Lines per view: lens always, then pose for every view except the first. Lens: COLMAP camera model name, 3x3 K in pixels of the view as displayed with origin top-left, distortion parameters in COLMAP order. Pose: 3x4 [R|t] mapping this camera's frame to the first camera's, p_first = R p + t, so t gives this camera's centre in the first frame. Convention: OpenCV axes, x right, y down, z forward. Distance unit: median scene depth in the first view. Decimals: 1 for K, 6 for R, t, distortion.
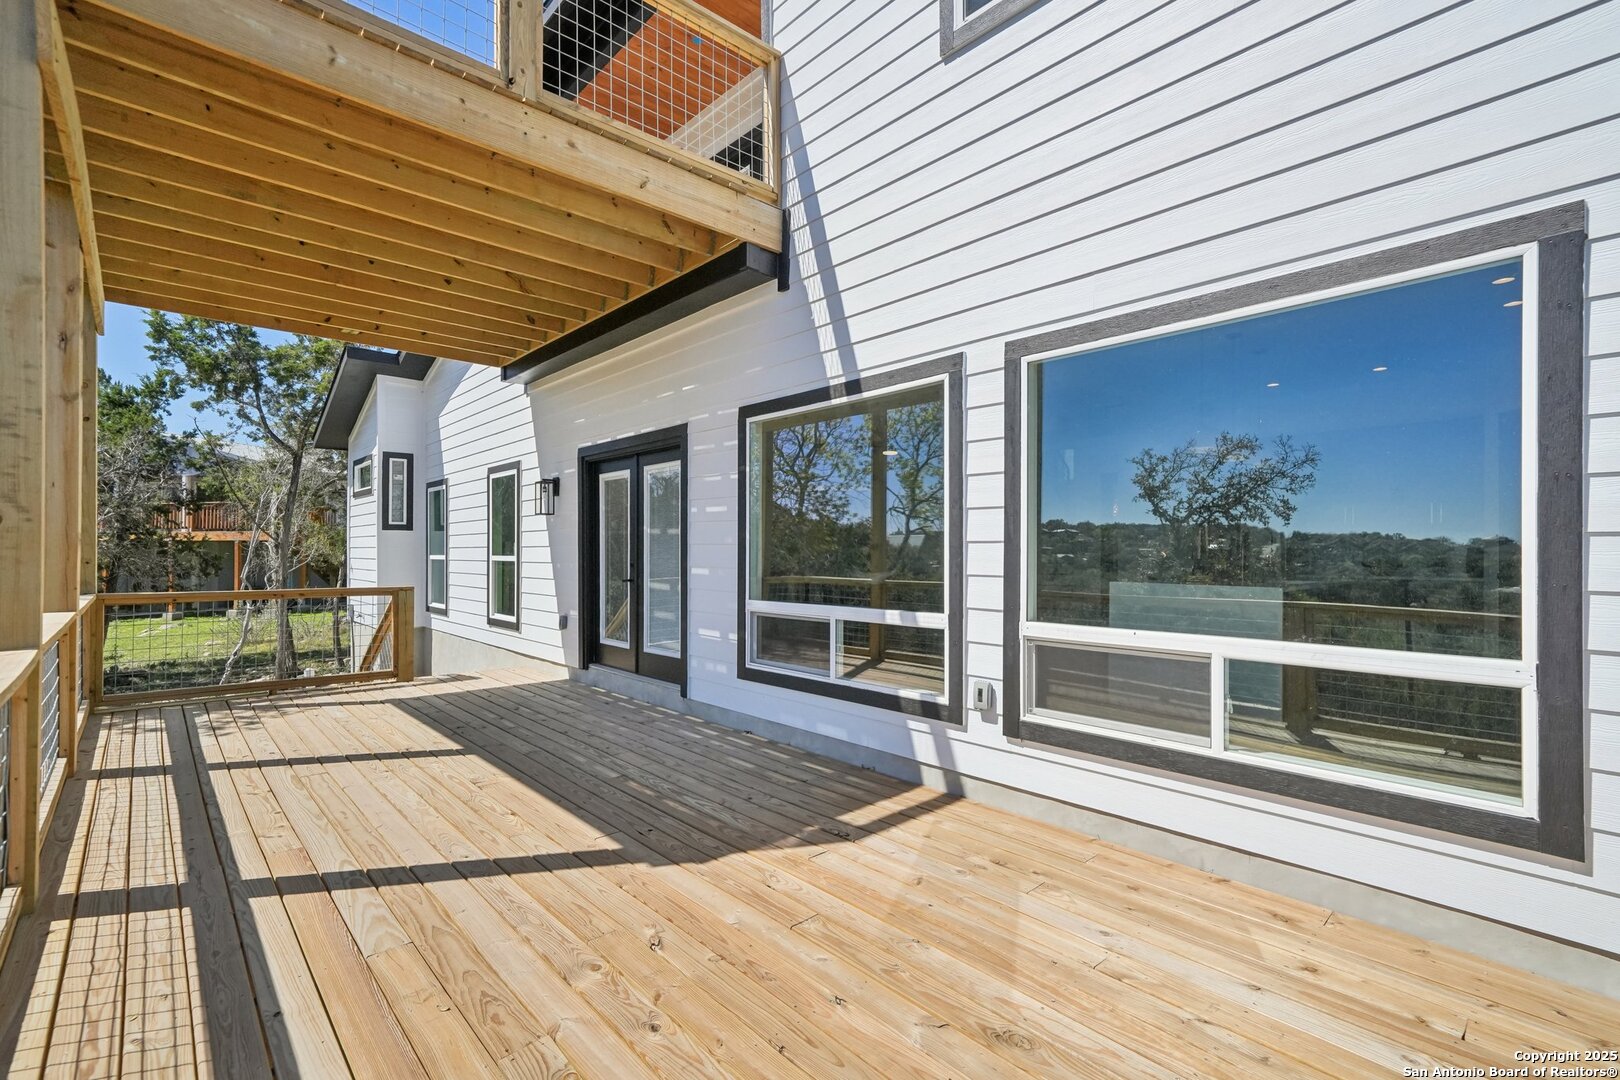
lens RADIAL K [[720.3, 0, 816.7], [0, 720.3, 549.8], [0, 0, 1]] dist [0.003542, 0.001258]
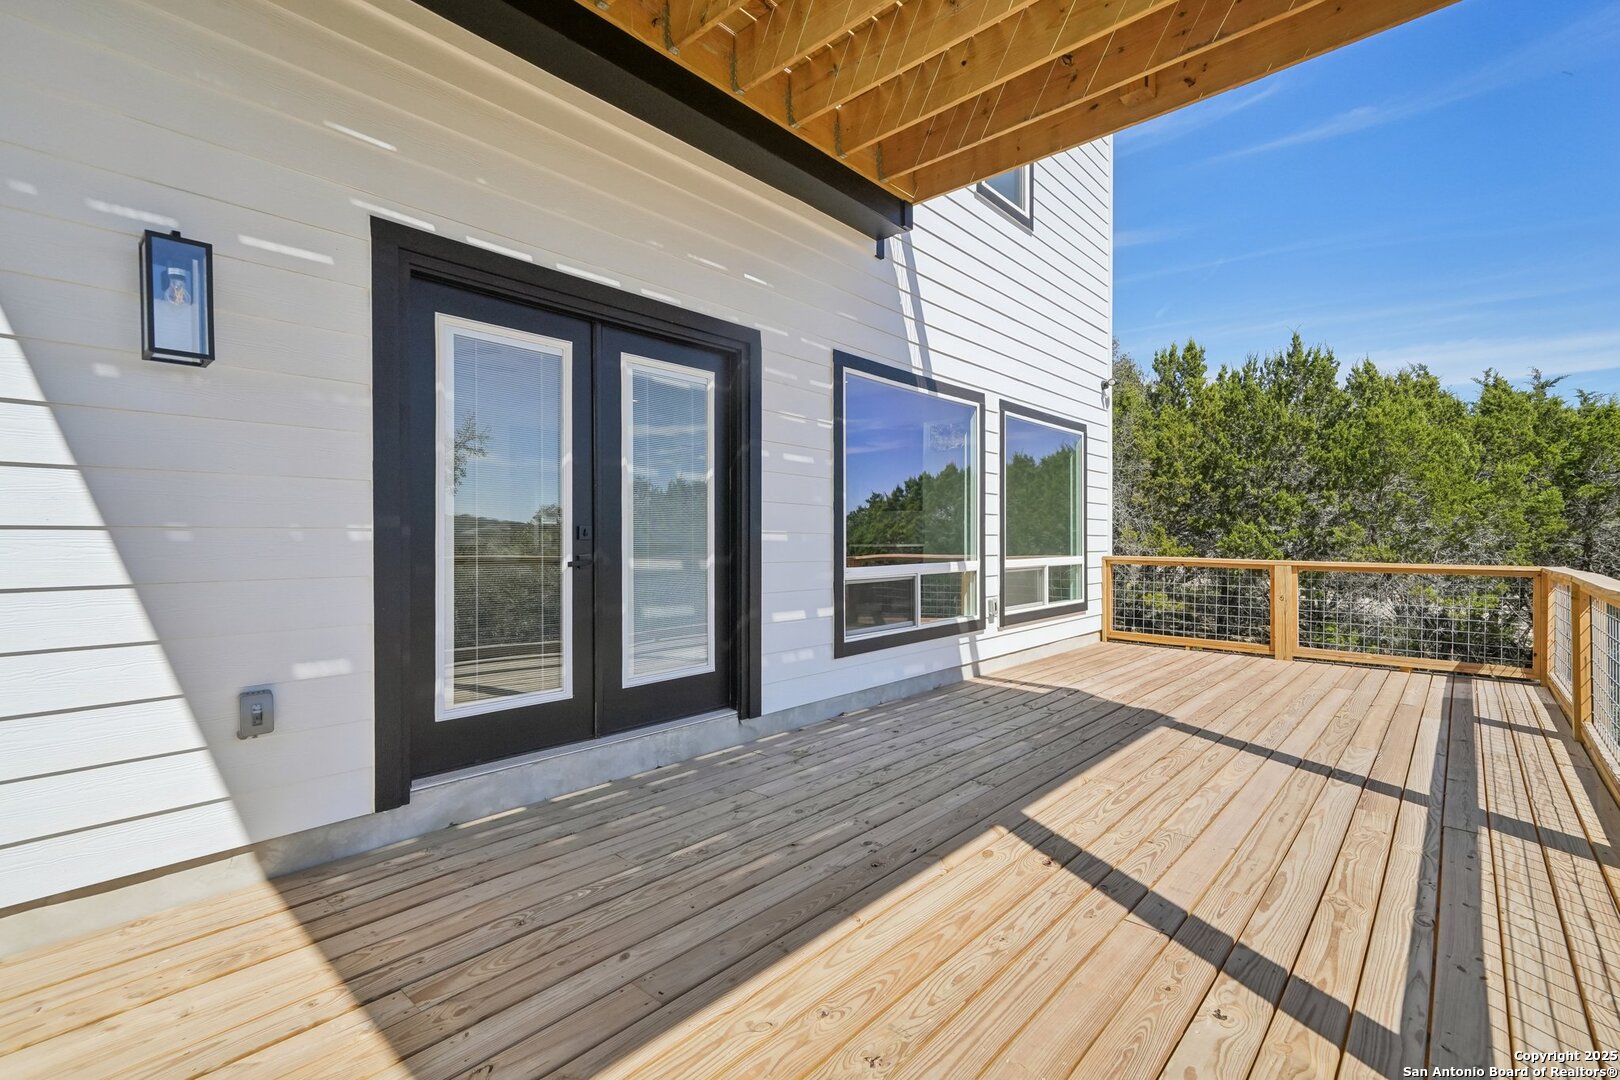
lens RADIAL K [[720.3, 0, 816.1], [0, 720.3, 537.4], [0, 0, 1]] dist [0.003542, 0.001258]
pose [[-0.086608, -0.001562, 0.996241, -1.160135], [-0.006347, 0.999979, 0.001016, 0.036021], [-0.996222, -0.006235, -0.086616, 1.300107]]
